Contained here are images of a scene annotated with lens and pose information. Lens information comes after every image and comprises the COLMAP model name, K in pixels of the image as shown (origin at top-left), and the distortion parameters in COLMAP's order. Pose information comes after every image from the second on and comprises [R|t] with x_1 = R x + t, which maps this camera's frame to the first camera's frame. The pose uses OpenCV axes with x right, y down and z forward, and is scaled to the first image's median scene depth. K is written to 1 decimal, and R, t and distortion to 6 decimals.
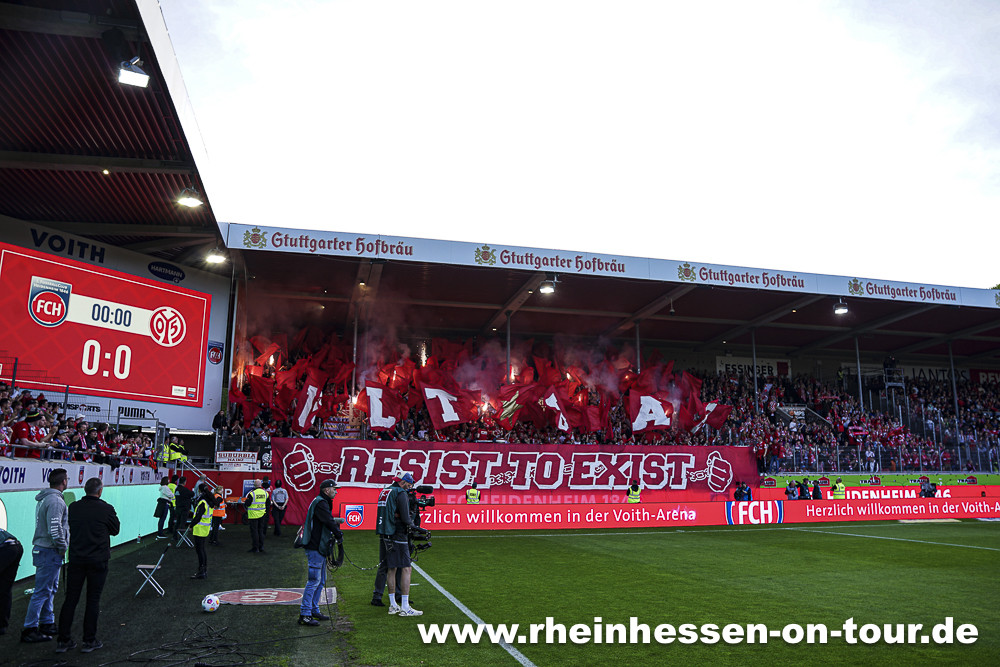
lens RADIAL K [[758.7, 0, 491.7], [0, 758.7, 330.3], [0, 0, 1]] dist [-0.149346, 0.124265]
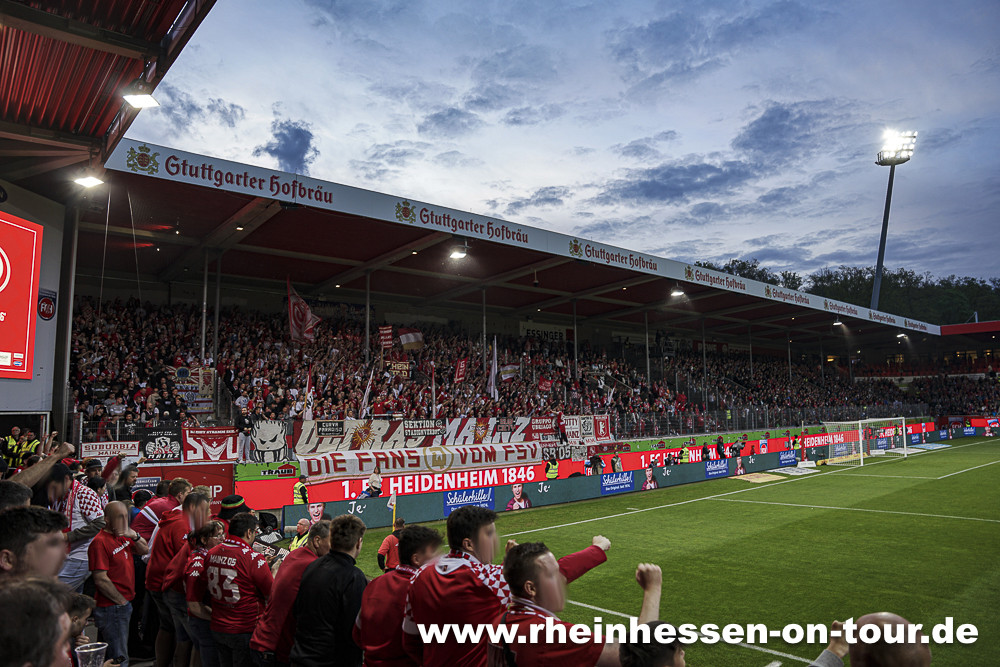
lens RADIAL K [[705.0, 0, 502.2], [0, 705.0, 330.2], [0, 0, 1]] dist [-0.156139, 0.093900]
pose [[0.883214, 0.034160, 0.467725, -0.296916], [-0.069923, 0.995788, 0.059311, -0.017109], [-0.463728, -0.085089, 0.881882, 0.209382]]
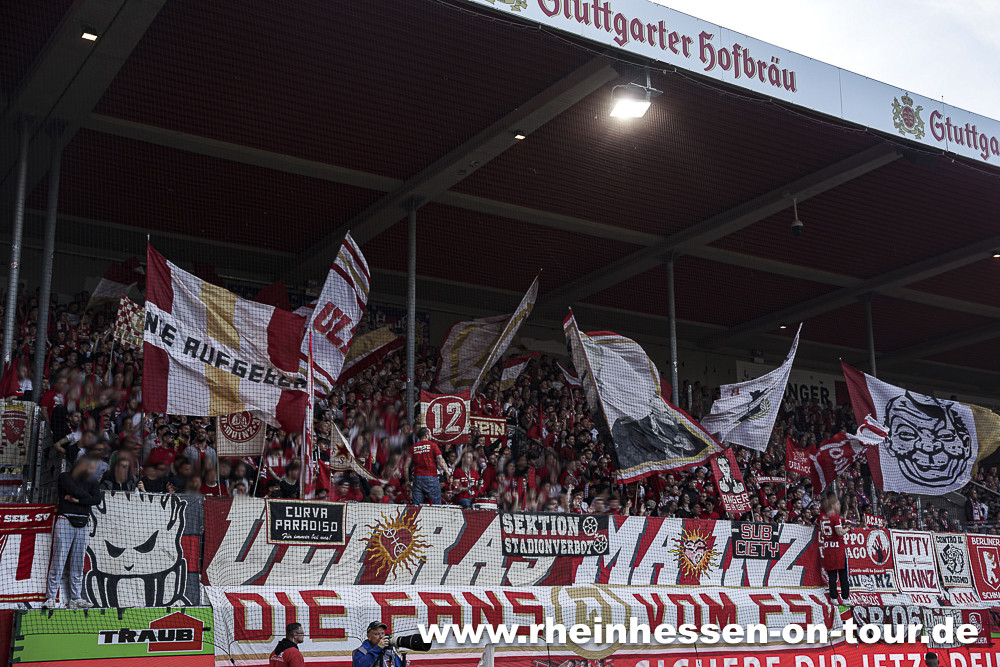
lens RADIAL K [[1221.3, 0, 497.6], [0, 1221.3, 335.5], [0, 0, 1]] dist [0.080559, 0.000000]
pose [[0.935595, 0.063250, 0.347364, -0.204930], [-0.052849, 0.997827, -0.039347, 0.092385], [-0.349098, 0.018455, 0.936905, 0.472033]]
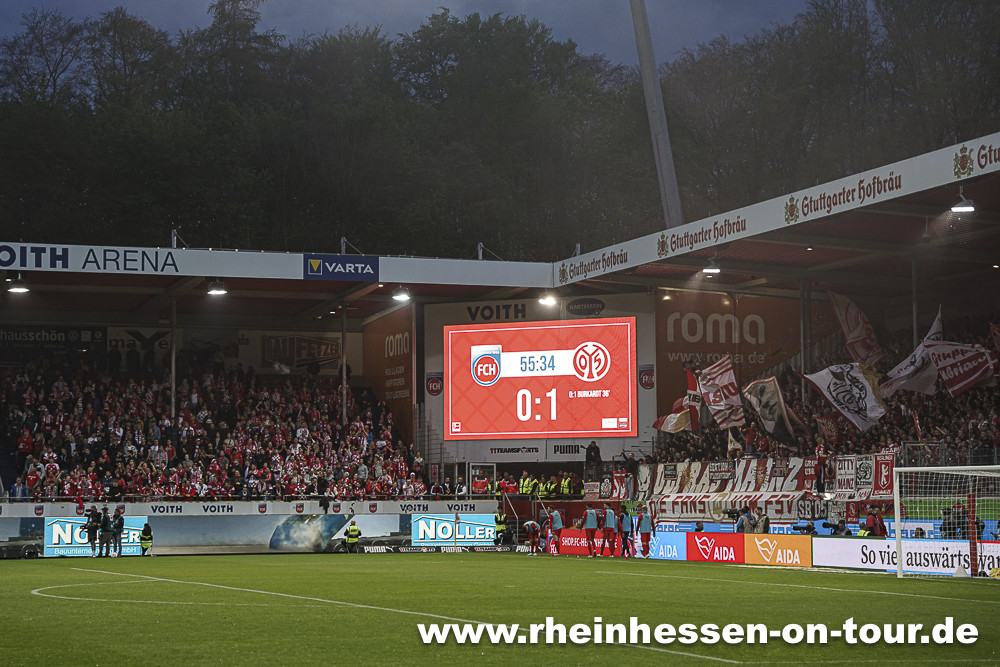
lens RADIAL K [[1967.4, 0, 462.7], [0, 1967.4, 336.5], [0, 0, 1]] dist [0.275254, 0.000000]
pose [[0.117427, -0.092452, -0.988769, 2.210515], [0.206193, 0.976229, -0.066792, 0.105493], [0.971440, -0.196034, 0.133699, 0.473325]]
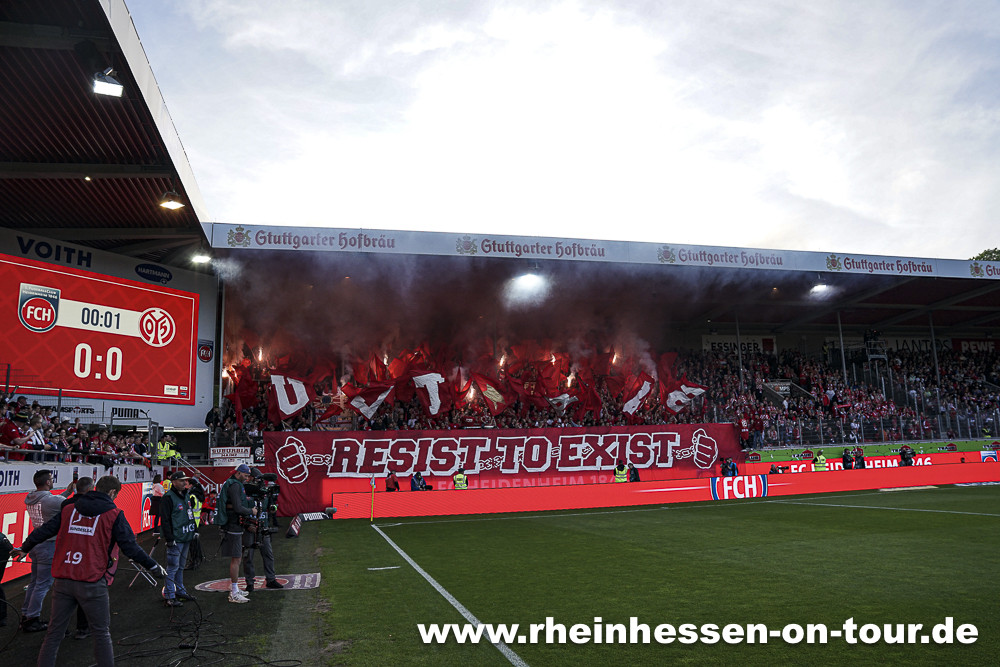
lens RADIAL K [[758.7, 0, 493.6], [0, 758.7, 329.1], [0, 0, 1]] dist [-0.149346, 0.124265]
pose [[0.999262, -0.037577, 0.008015, 0.015769], [0.037430, 0.999141, 0.017762, -0.003033], [-0.008676, -0.017449, 0.999810, -0.018868]]
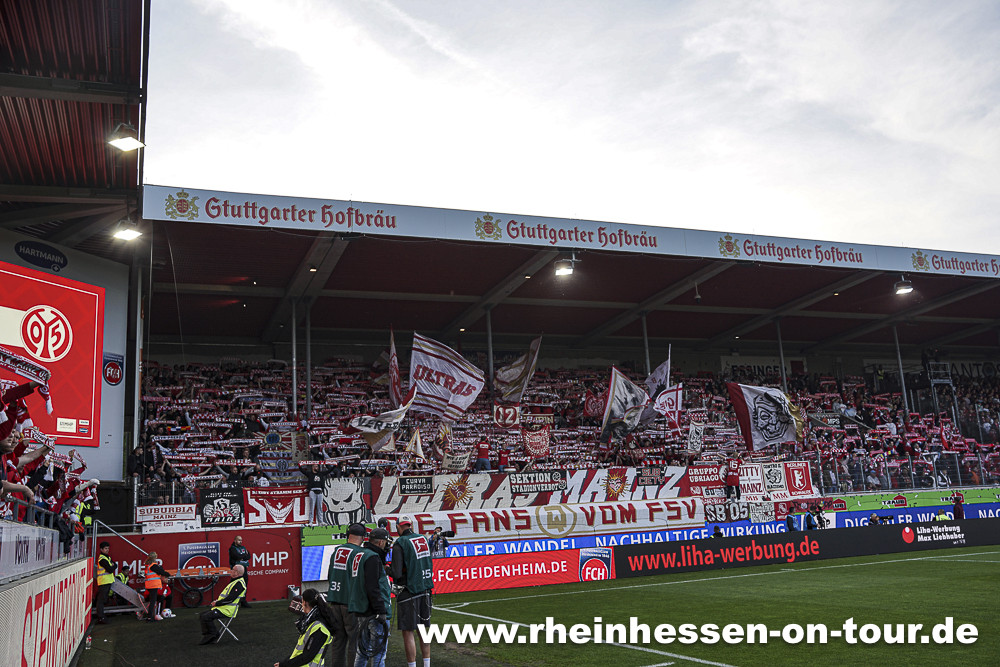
lens RADIAL K [[934.0, 0, 494.9], [0, 934.0, 327.5], [0, 0, 1]] dist [-0.043123, 0.000000]
pose [[0.986675, -0.031479, 0.159630, -0.159154], [0.034417, 0.999285, -0.015674, 0.017500], [-0.159022, 0.020959, 0.987053, 0.070465]]
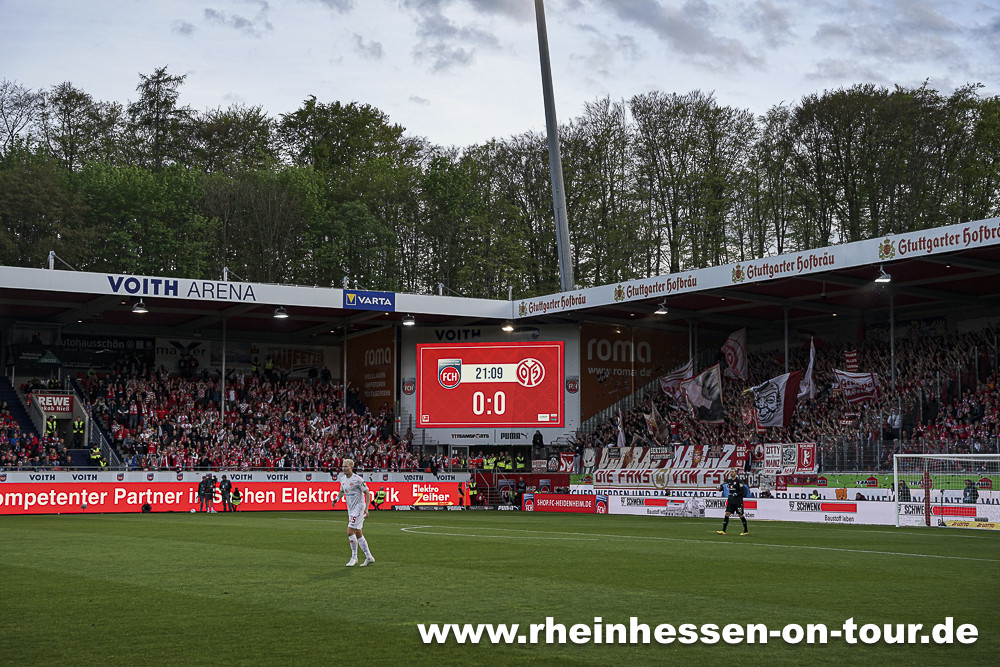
lens RADIAL K [[1535.8, 0, 491.6], [0, 1535.8, 333.8], [0, 0, 1]] dist [0.157378, 0.000000]
pose [[0.302222, -0.093815, -0.948610, 2.302119], [0.191396, 0.980852, -0.036026, 0.014008], [0.933825, -0.170672, 0.314390, 0.029038]]
